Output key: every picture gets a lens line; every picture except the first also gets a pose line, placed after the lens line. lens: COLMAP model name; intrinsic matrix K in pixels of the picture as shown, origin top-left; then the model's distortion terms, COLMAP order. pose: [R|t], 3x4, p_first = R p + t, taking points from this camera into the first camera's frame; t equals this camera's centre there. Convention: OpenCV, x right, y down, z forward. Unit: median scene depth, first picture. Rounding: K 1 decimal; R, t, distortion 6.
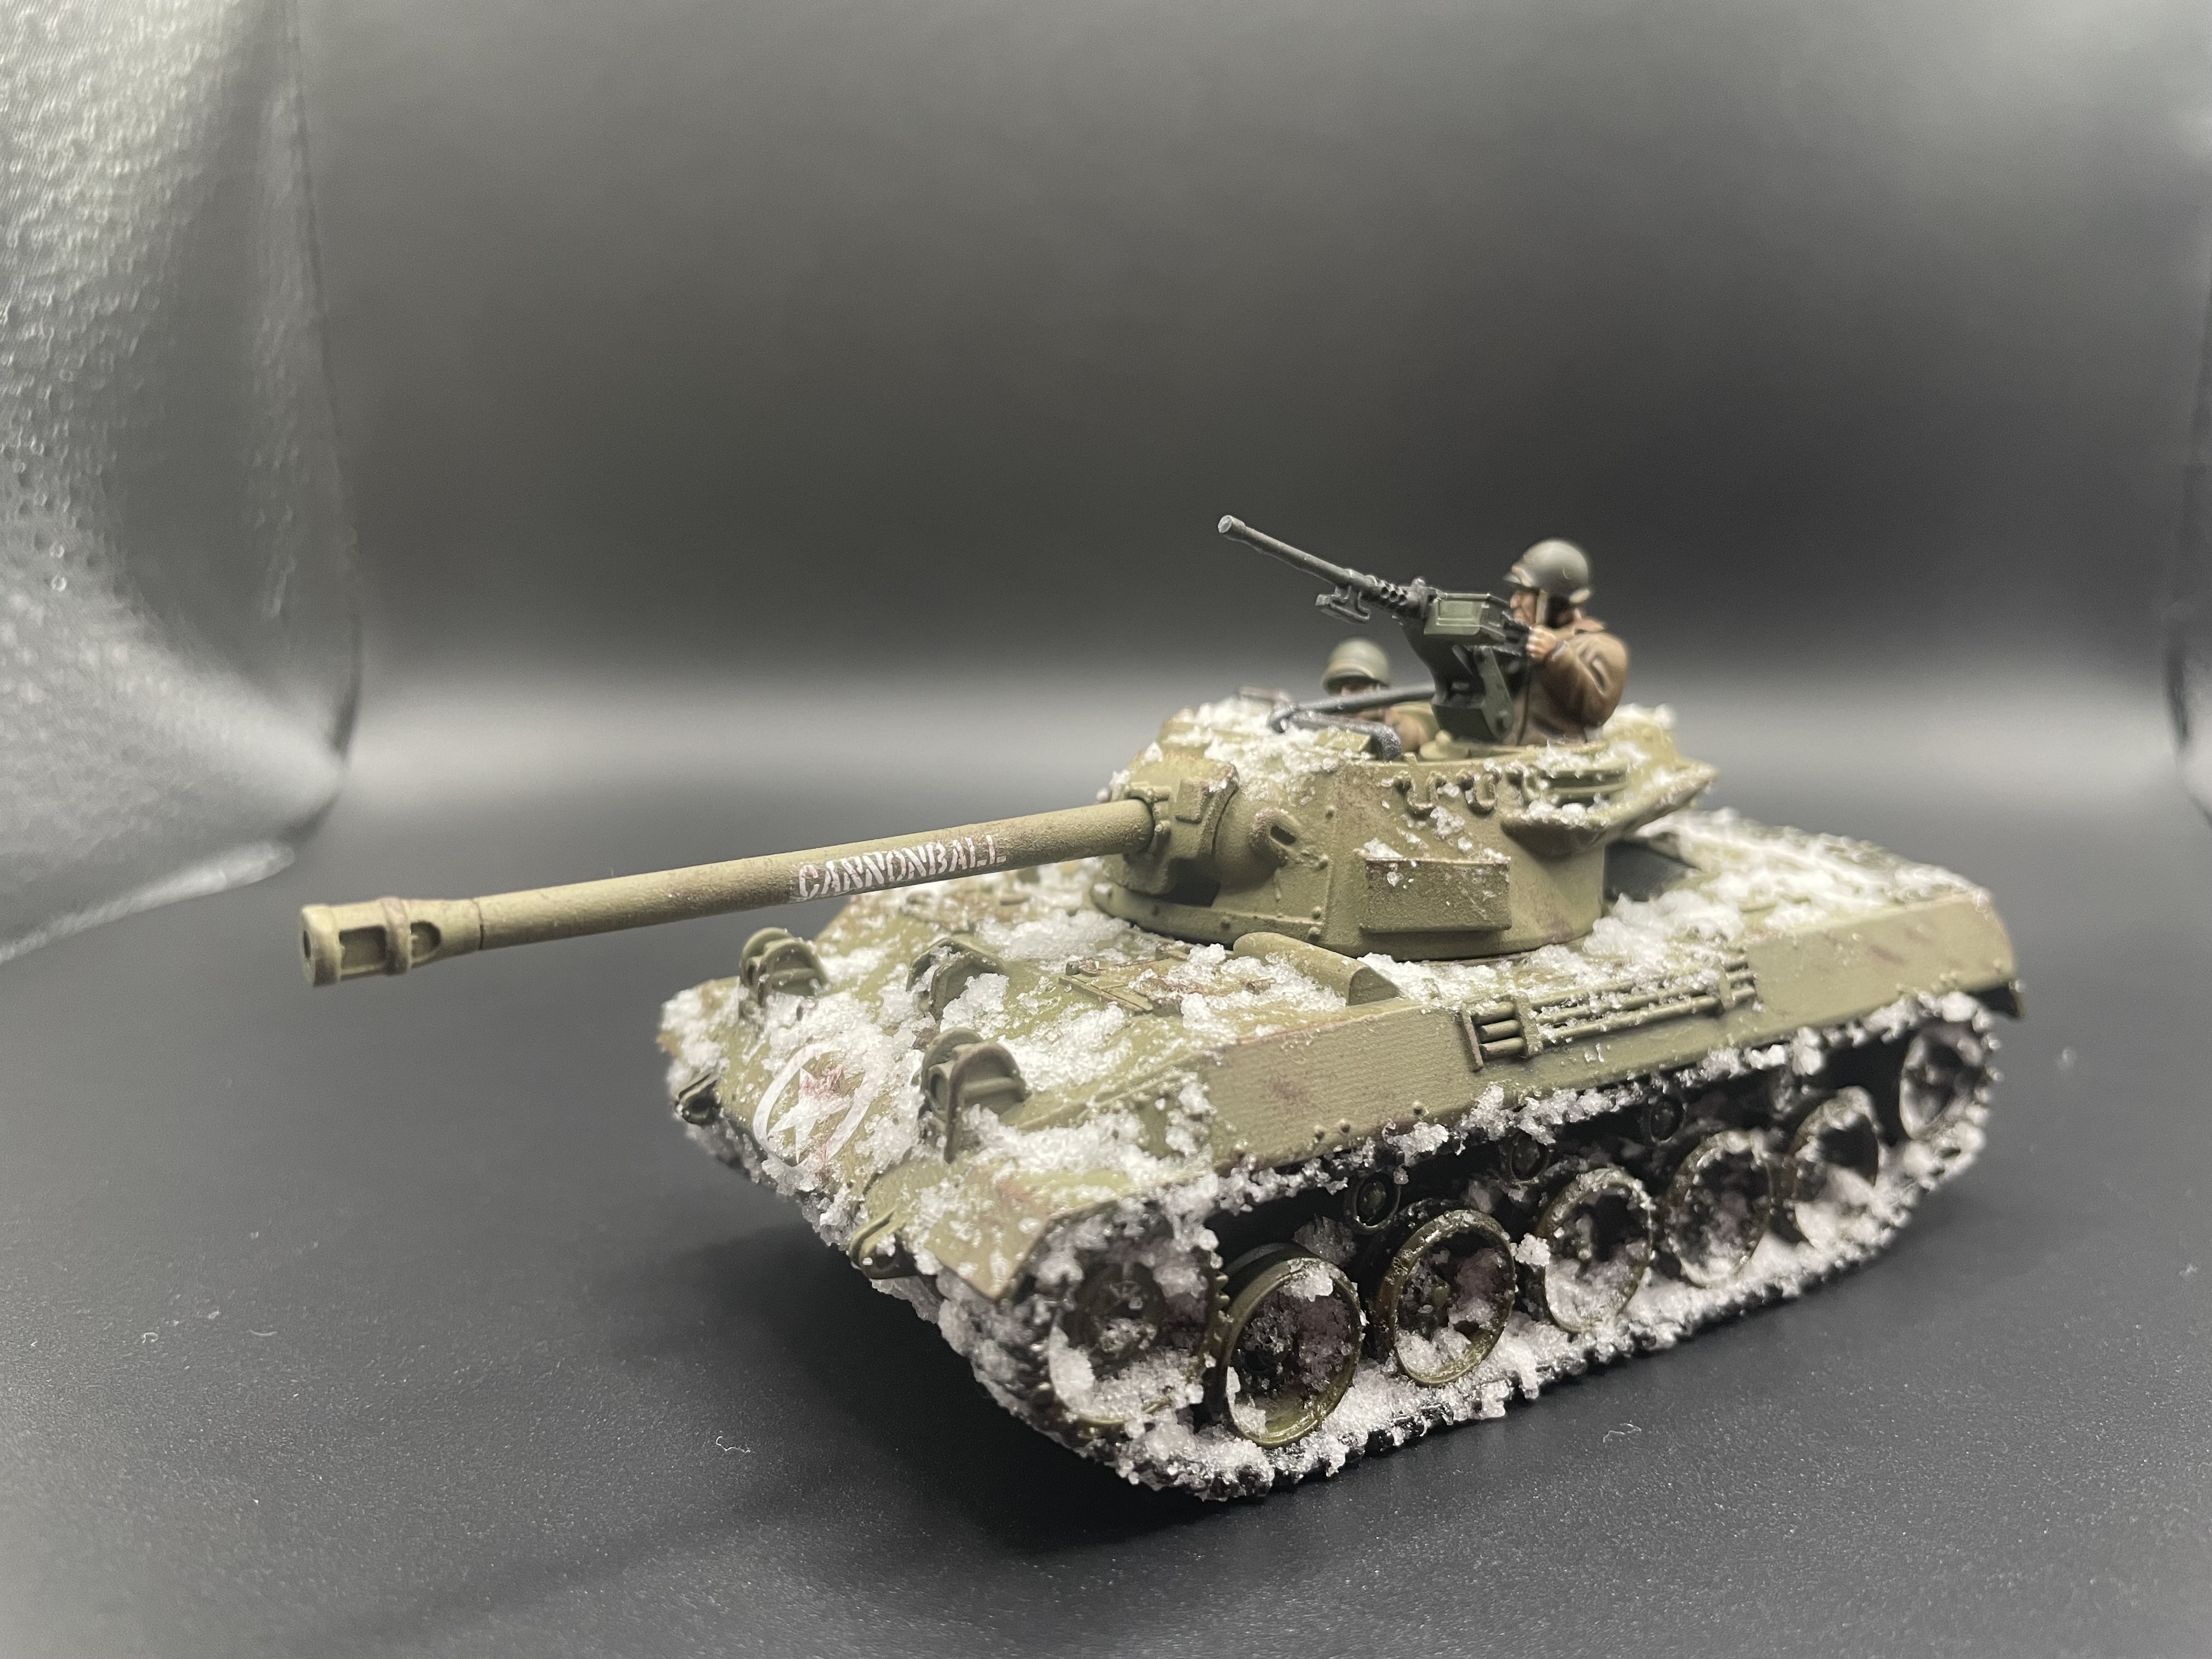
lens RADIAL K [[1782.5, 0, 1115.6], [0, 1782.5, 725.4], [0, 0, 1]] dist [0.114167, -0.190683]
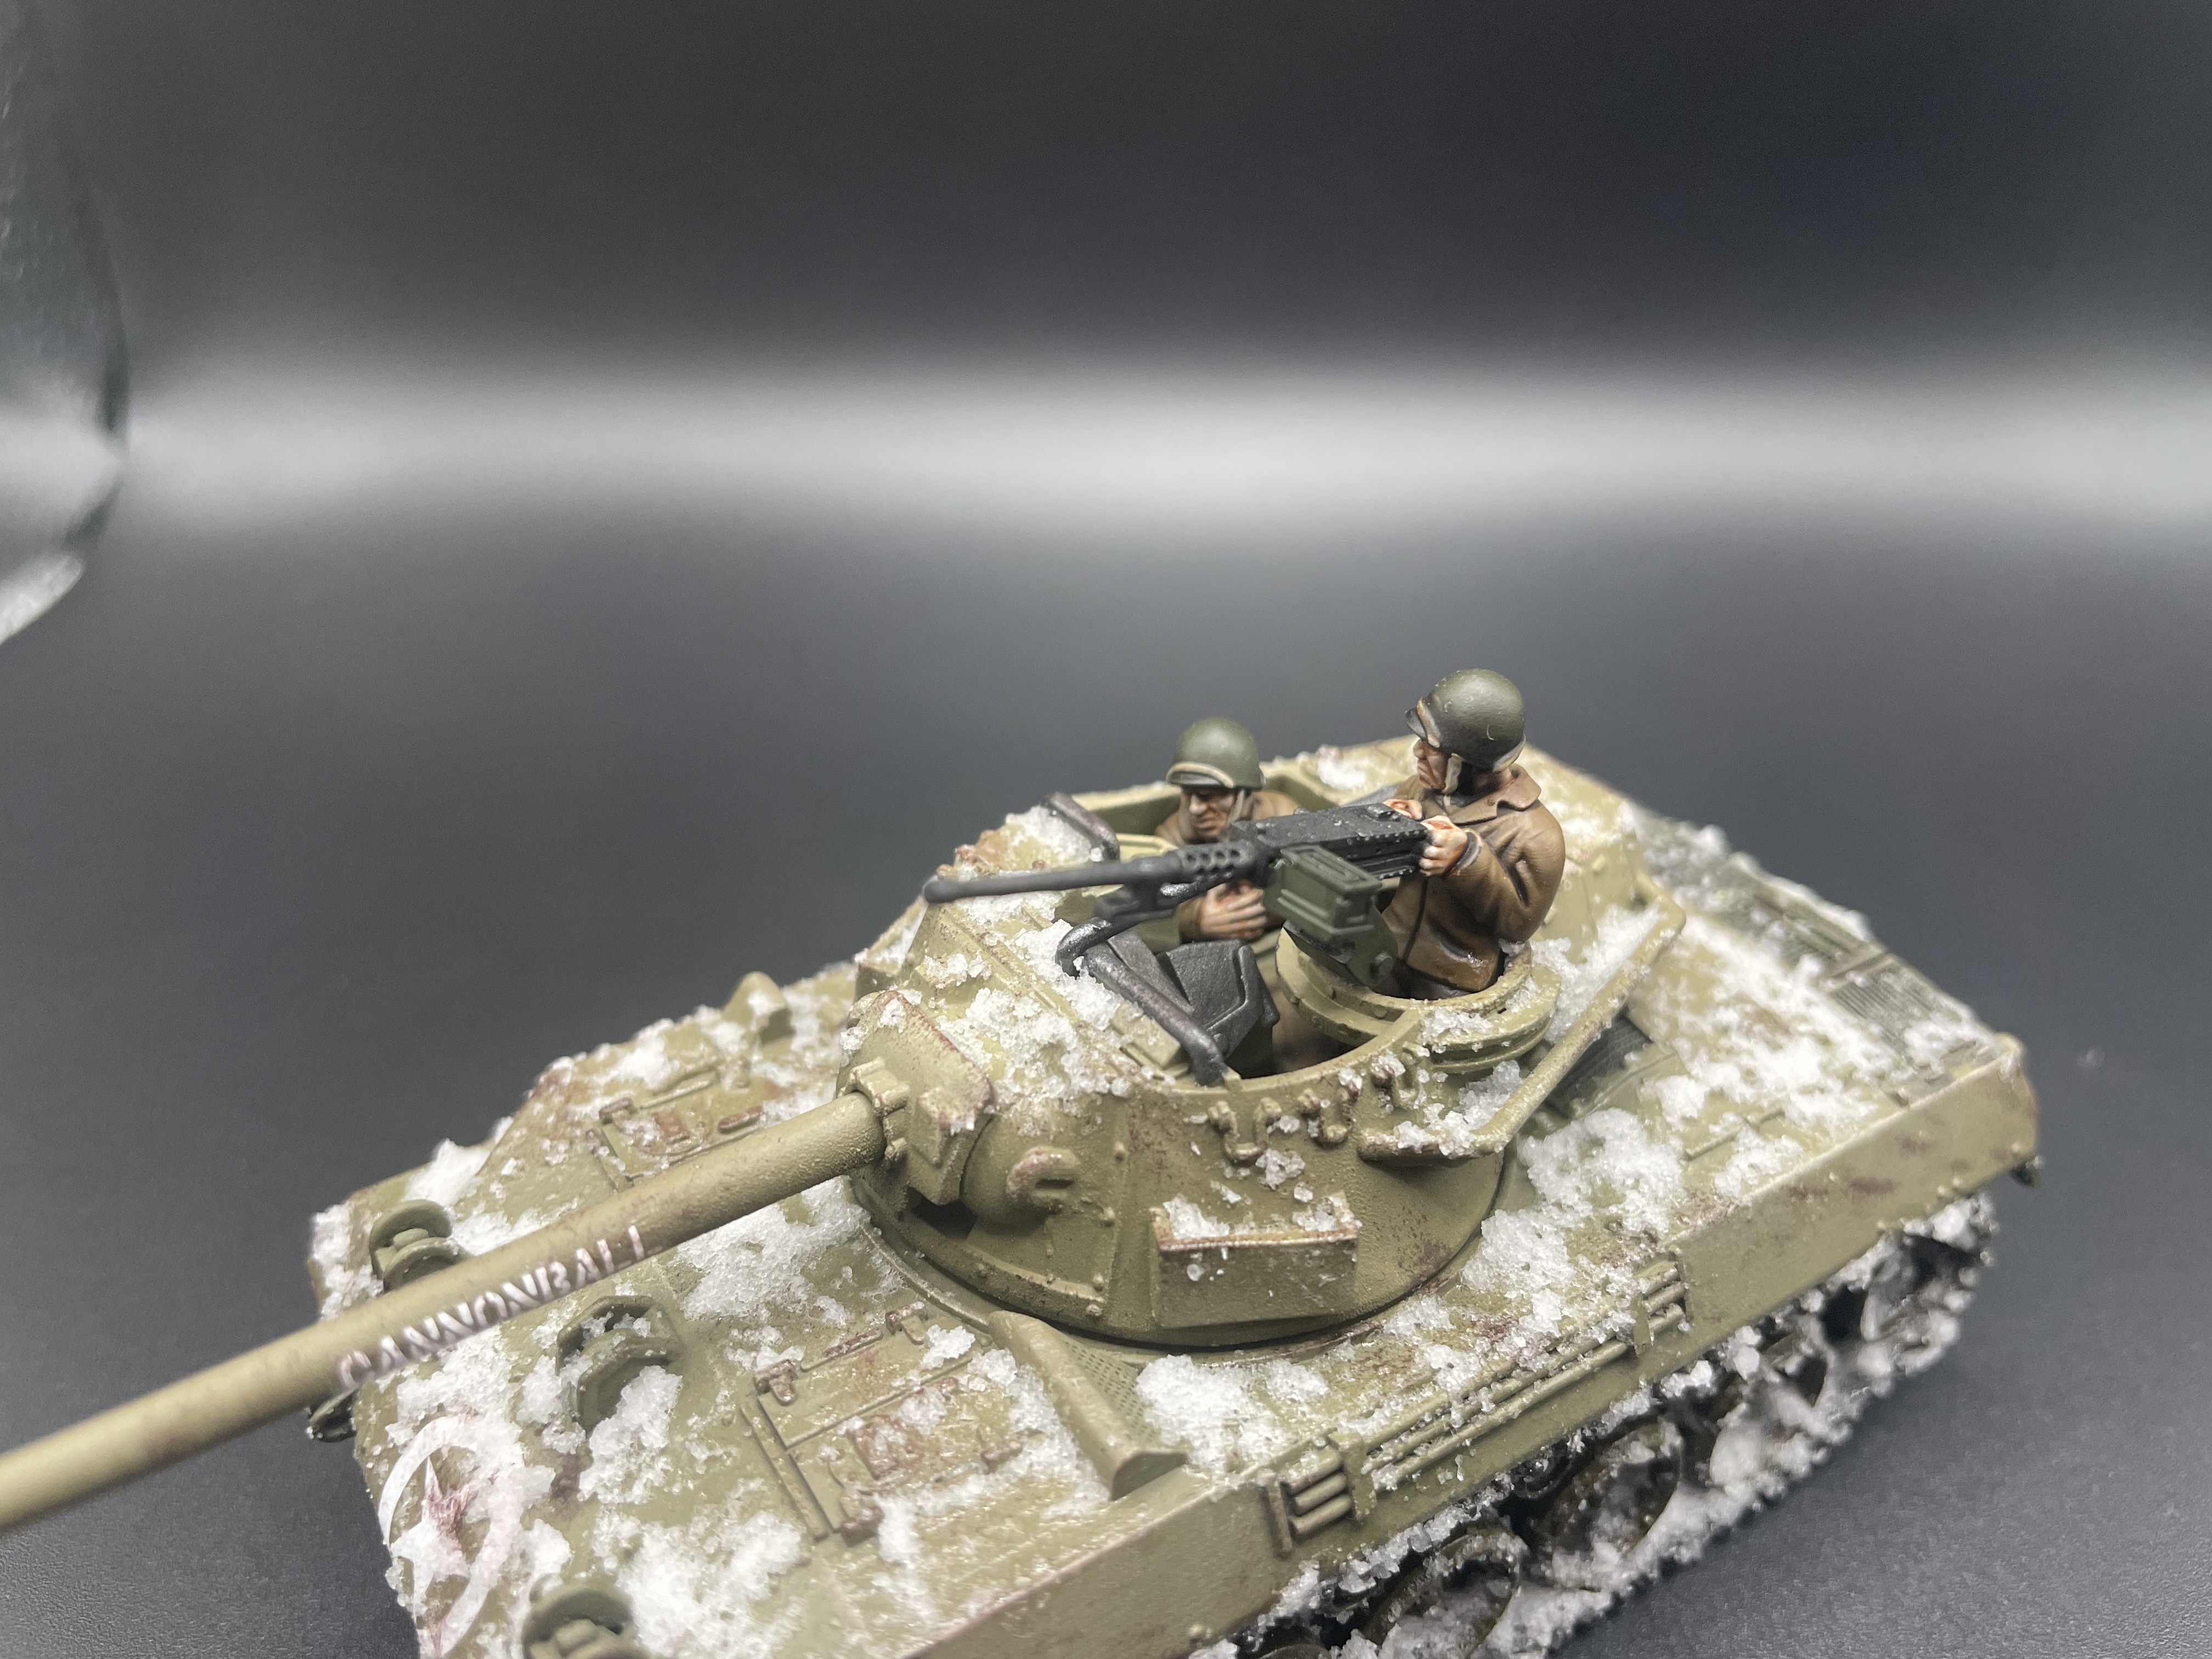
lens RADIAL K [[1782.5, 0, 1115.6], [0, 1782.5, 725.4], [0, 0, 1]] dist [0.114167, -0.190683]
pose [[0.999717, 0.007390, -0.022592, 0.132842], [0.001509, 0.928793, 0.370595, -0.380551], [0.023722, -0.370524, 0.928520, 0.385121]]
